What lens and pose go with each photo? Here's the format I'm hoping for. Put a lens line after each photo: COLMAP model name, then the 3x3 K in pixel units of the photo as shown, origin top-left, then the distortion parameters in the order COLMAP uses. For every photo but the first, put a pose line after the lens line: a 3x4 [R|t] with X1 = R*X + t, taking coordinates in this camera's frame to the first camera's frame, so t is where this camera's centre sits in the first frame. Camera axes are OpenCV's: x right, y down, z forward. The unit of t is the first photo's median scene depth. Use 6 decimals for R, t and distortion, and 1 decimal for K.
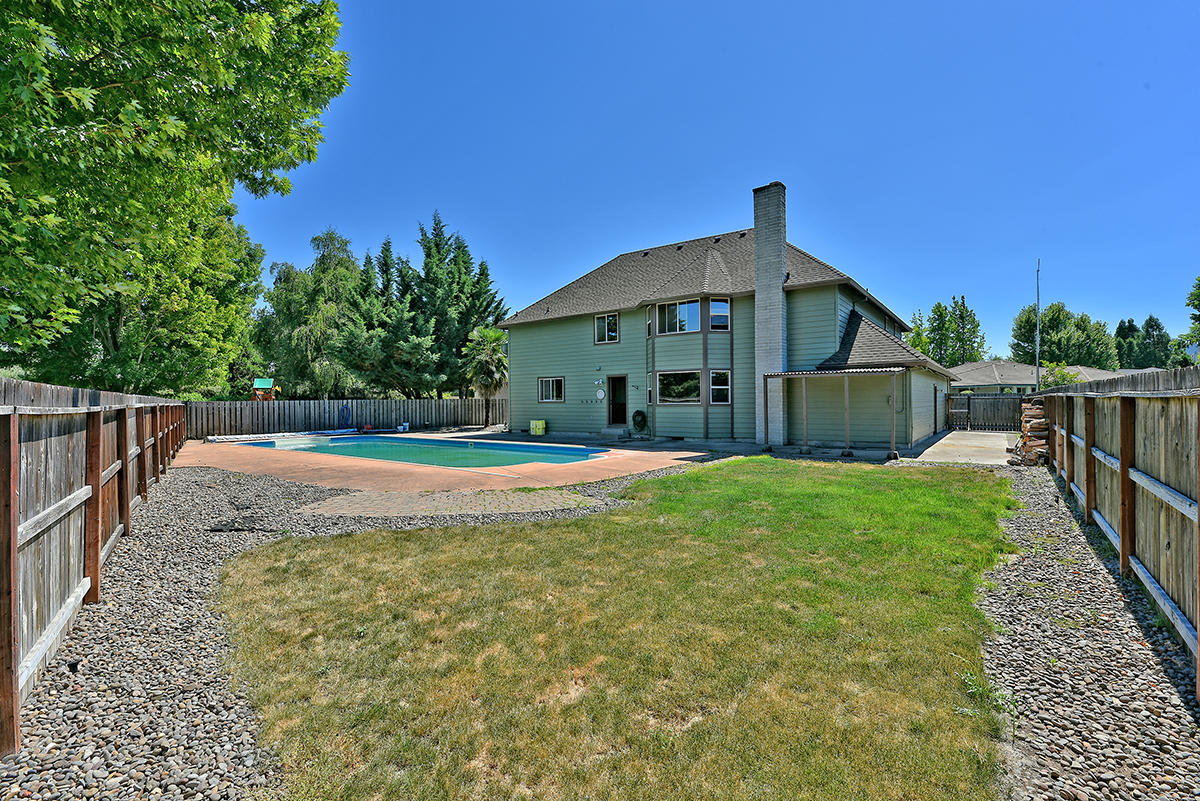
lens RADIAL K [[524.4, 0, 601.2], [0, 524.4, 396.7], [0, 0, 1]] dist [0.001125, 0.000027]
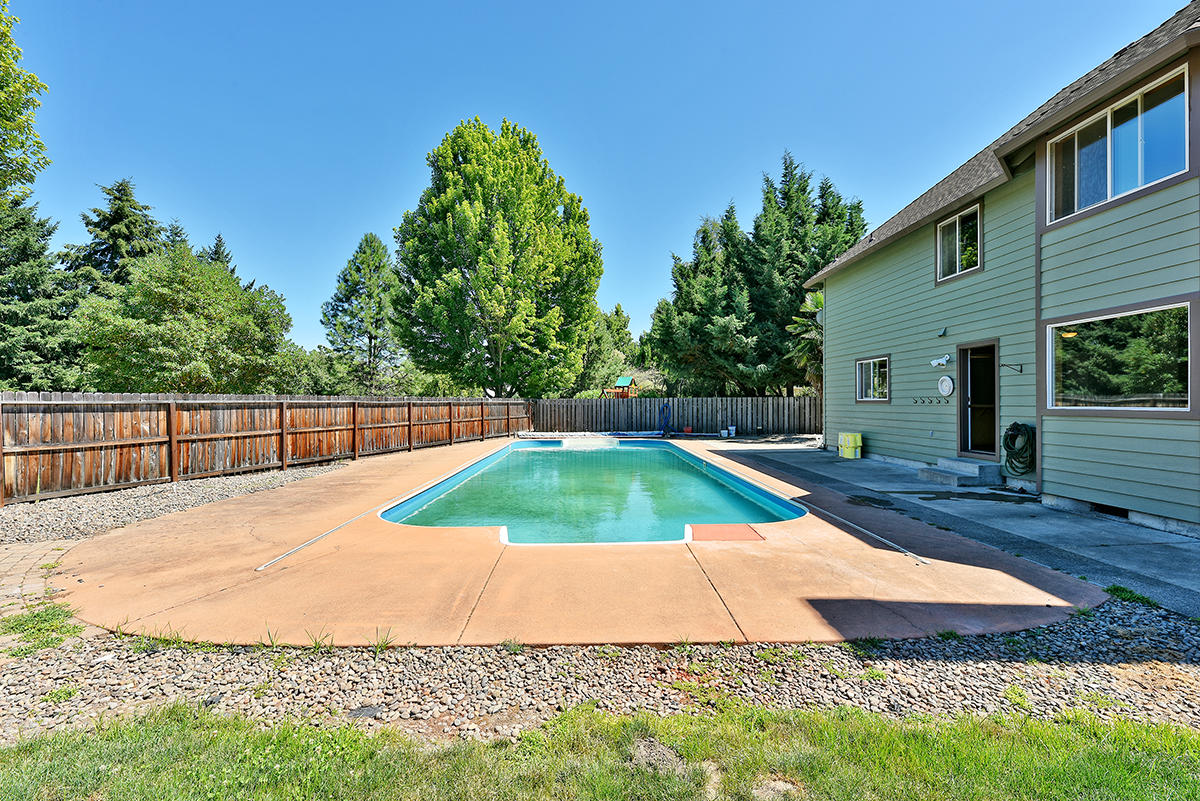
lens RADIAL K [[524.4, 0, 599.2], [0, 524.4, 401.6], [0, 0, 1]] dist [0.001125, 0.000027]
pose [[0.605881, 0.006202, -0.795531, 0.178550], [0.003391, 0.999940, 0.010378, 0.003323], [0.795548, -0.008985, 0.605824, 0.435019]]
